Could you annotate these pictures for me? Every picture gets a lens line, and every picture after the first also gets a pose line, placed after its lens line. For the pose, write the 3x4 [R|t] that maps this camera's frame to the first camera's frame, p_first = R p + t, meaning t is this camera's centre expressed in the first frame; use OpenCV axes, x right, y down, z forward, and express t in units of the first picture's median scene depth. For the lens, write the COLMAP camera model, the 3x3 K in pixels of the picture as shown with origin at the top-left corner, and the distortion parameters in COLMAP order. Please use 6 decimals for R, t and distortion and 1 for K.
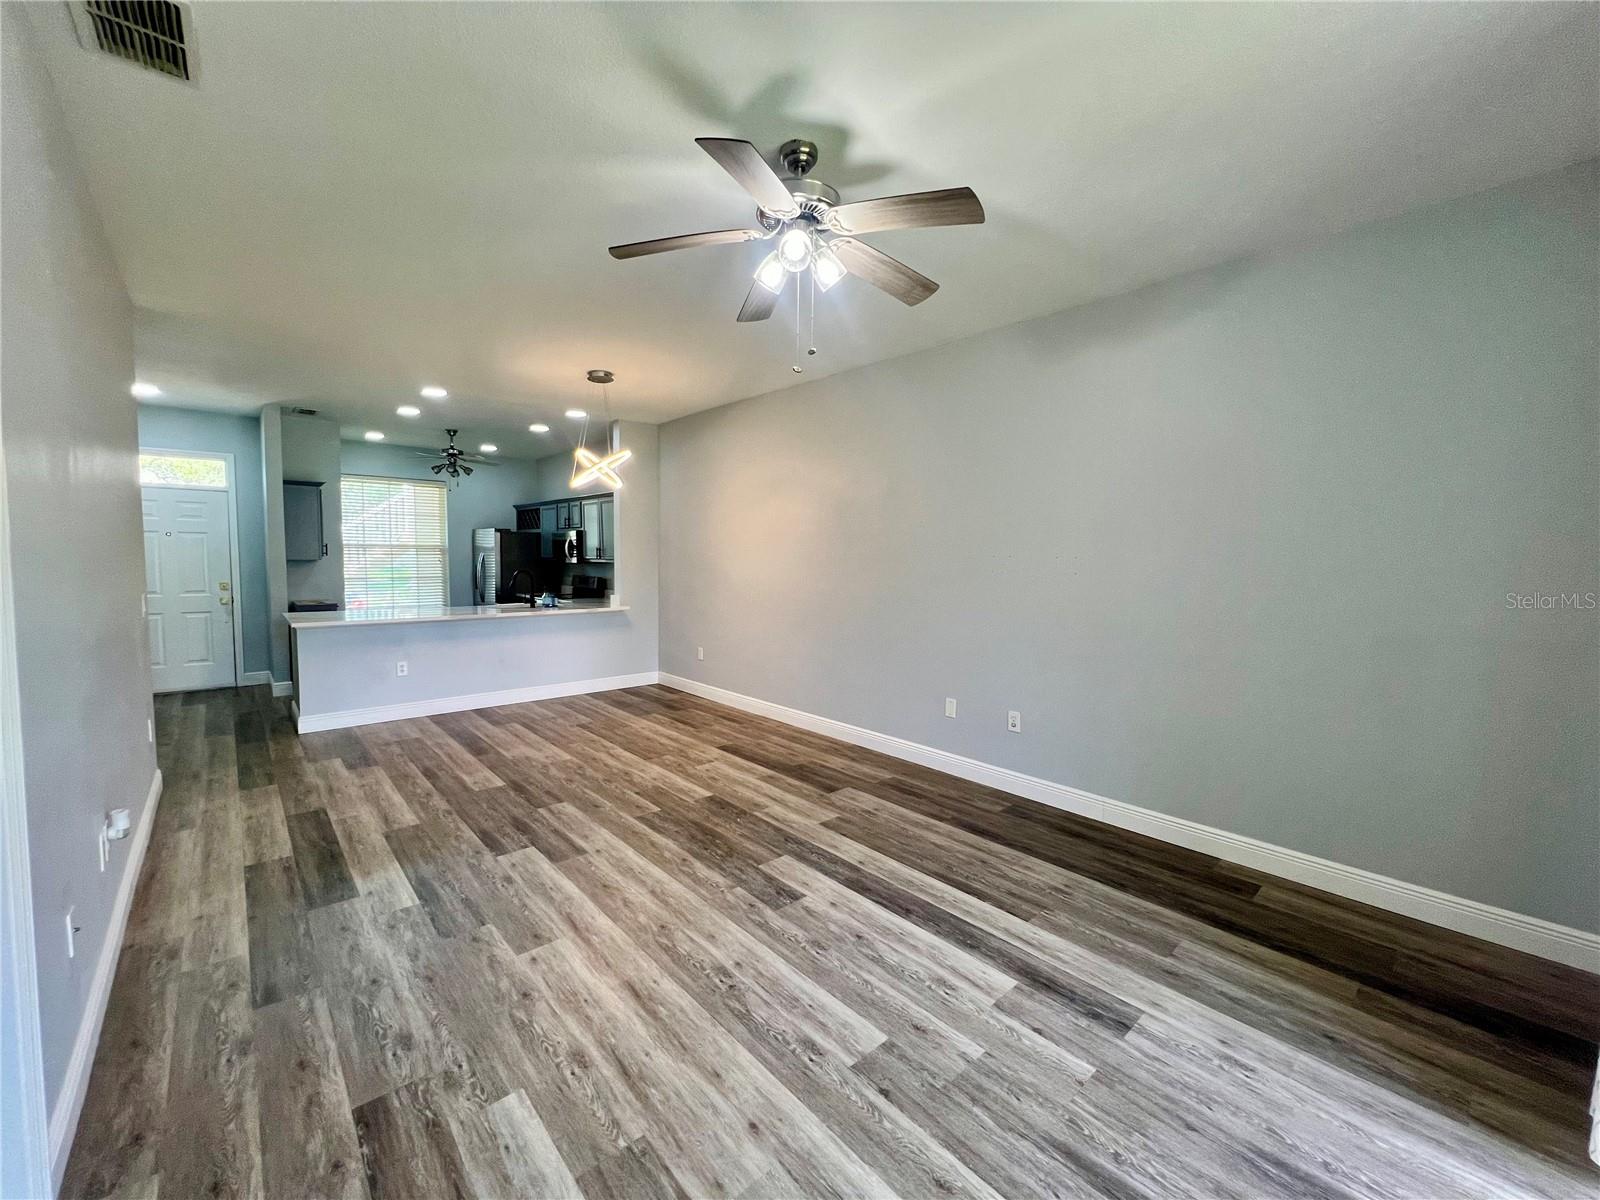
lens RADIAL K [[640.3, 0, 795.7], [0, 640.3, 596.3], [0, 0, 1]] dist [-0.001583, -0.000044]
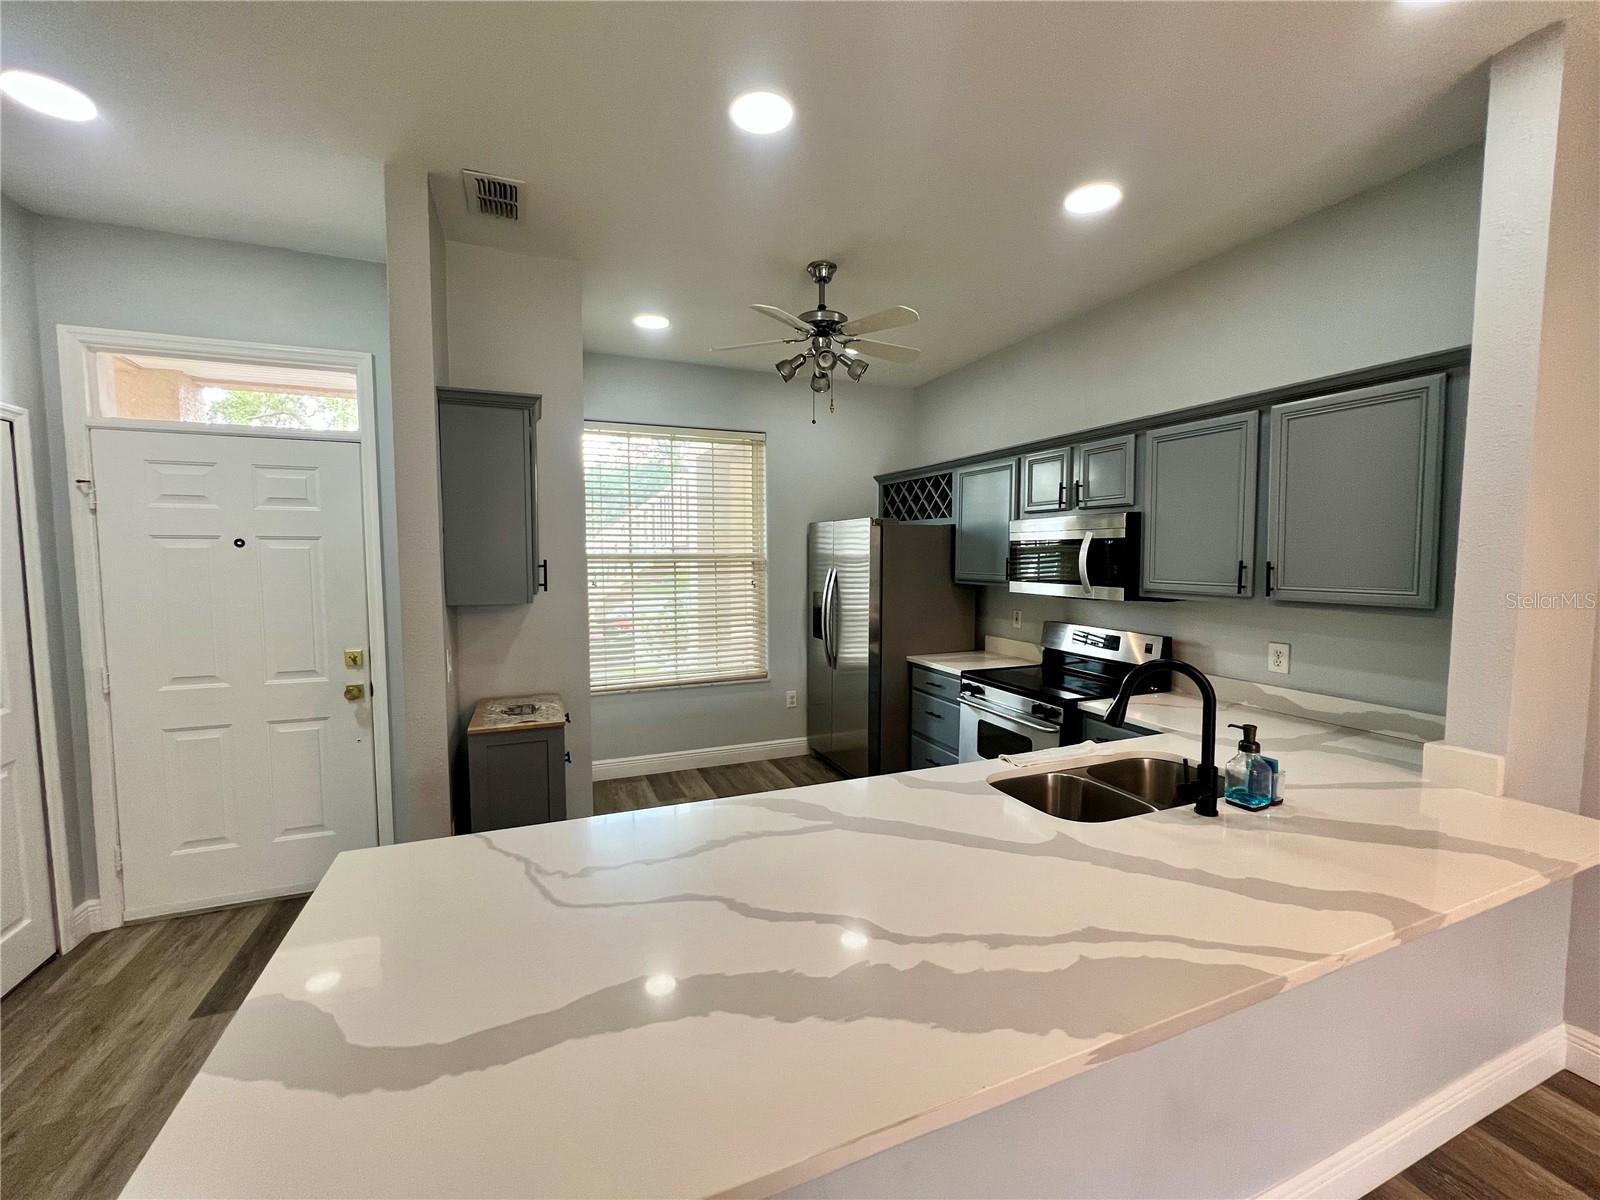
lens RADIAL K [[642.3, 0, 792.7], [0, 642.3, 596.7], [0, 0, 1]] dist [-0.000995, -0.000049]
pose [[0.940355, 0.011498, -0.340001, -0.594020], [-0.011354, 0.999933, 0.002416, -0.080611], [0.340006, 0.001589, 0.940422, 0.884273]]
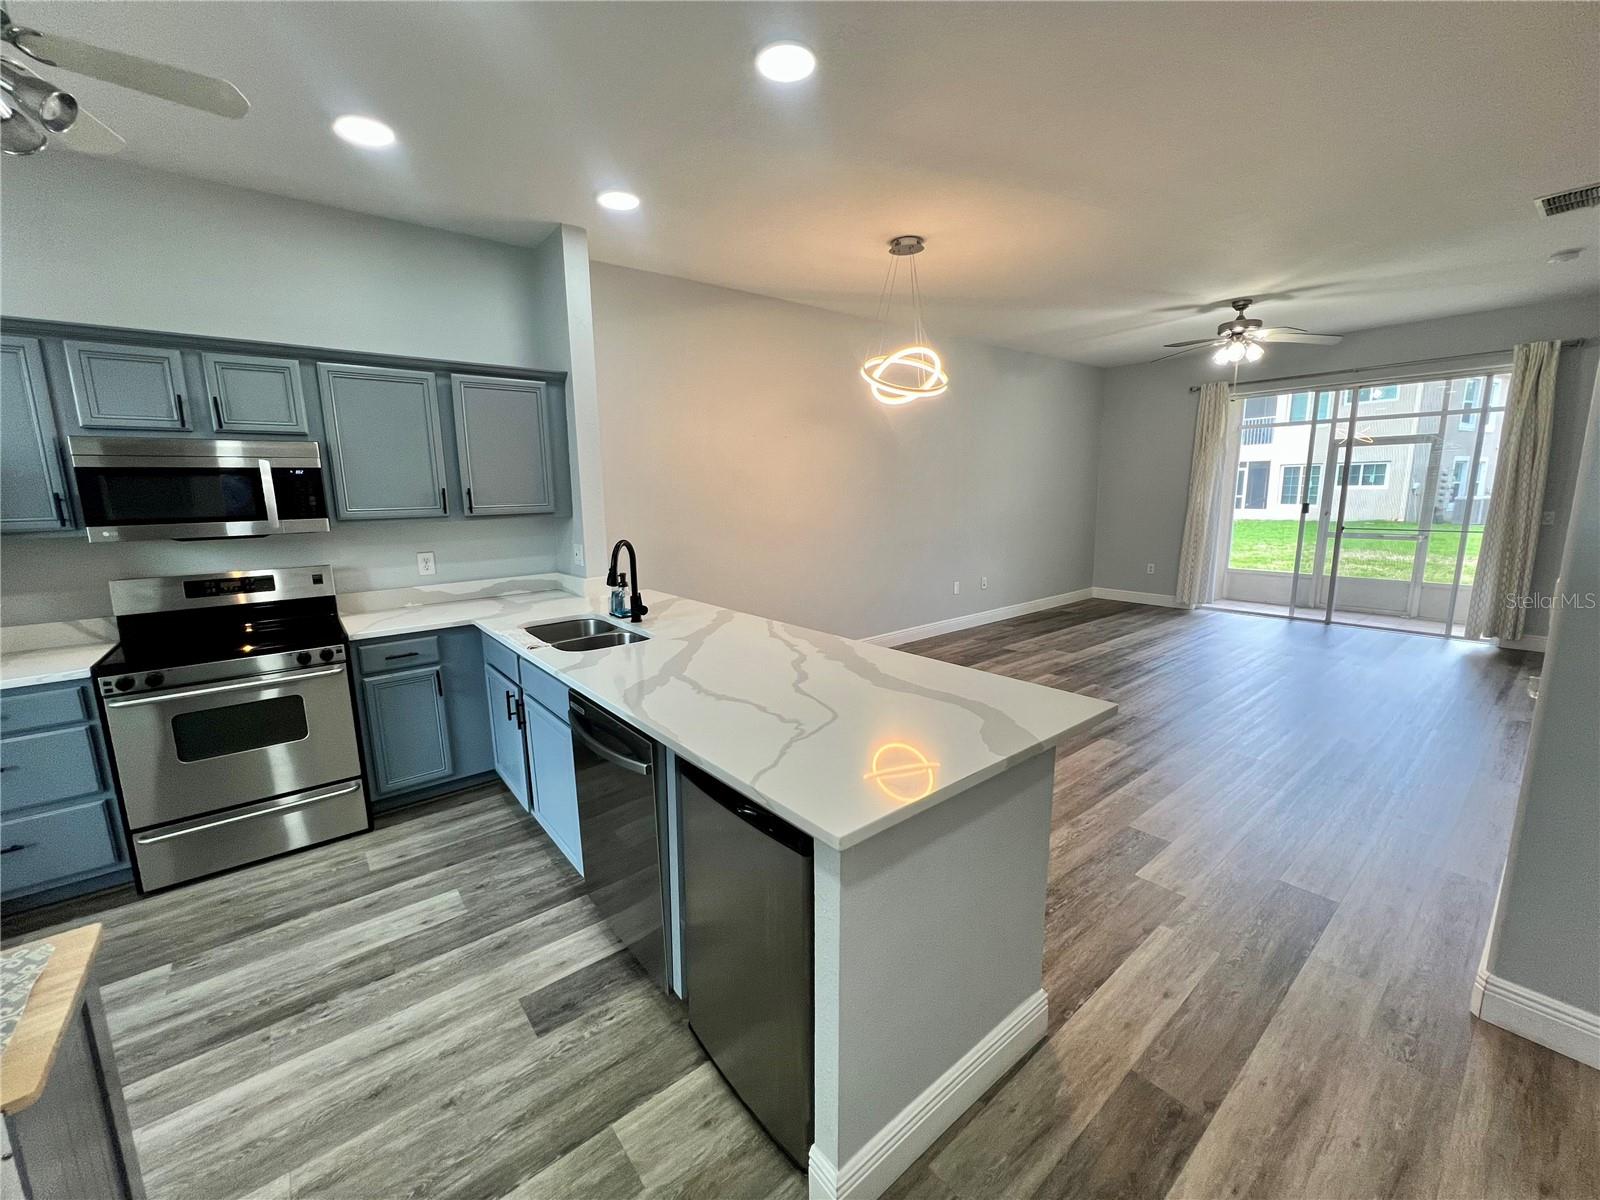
lens RADIAL K [[640.3, 0, 794.2], [0, 640.3, 596.4], [0, 0, 1]] dist [-0.001583, -0.000044]
pose [[0.048588, -0.178988, 0.982651, -1.052467], [0.084919, 0.980991, 0.174486, -0.086261], [-0.995202, 0.074968, 0.062864, 1.067137]]
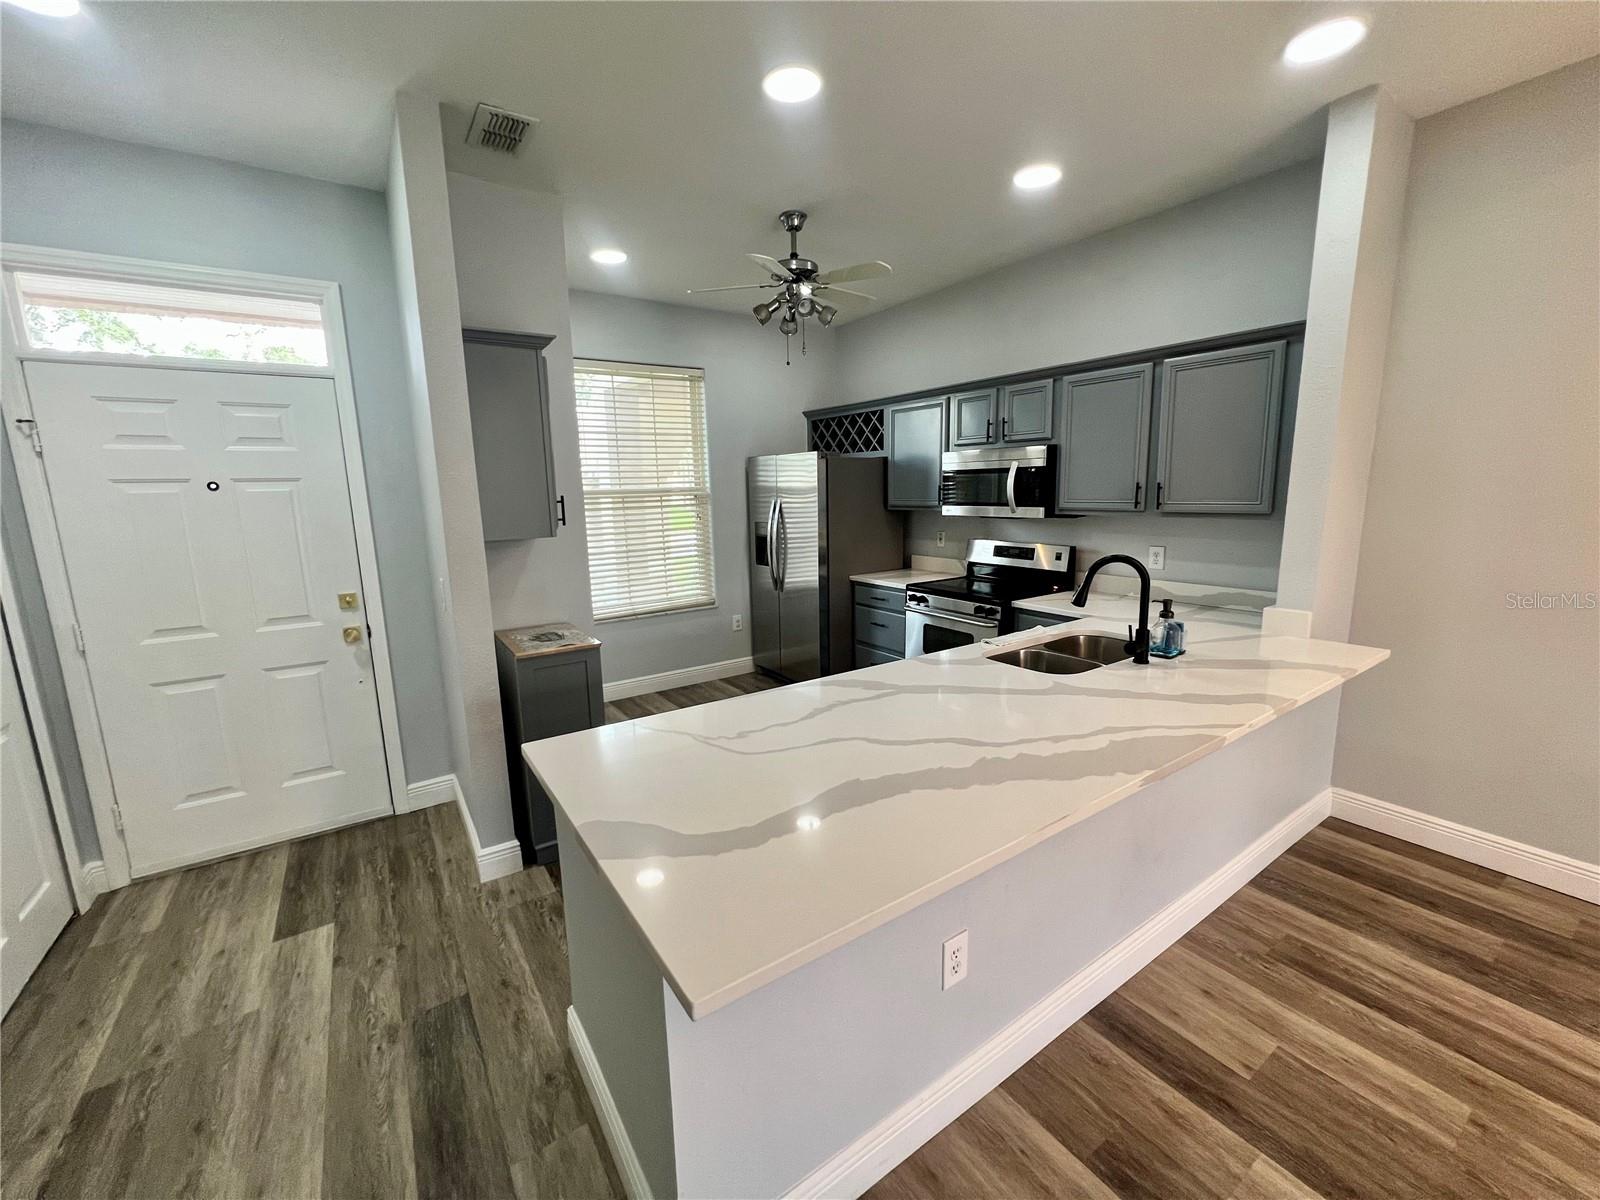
lens RADIAL K [[640.3, 0, 792.0], [0, 640.3, 596.9], [0, 0, 1]] dist [-0.001583, -0.000044]
pose [[0.989871, -0.009478, -0.141656, -0.683042], [0.024567, 0.994153, 0.105152, -0.073788], [0.139831, -0.107567, 0.984315, 0.786932]]
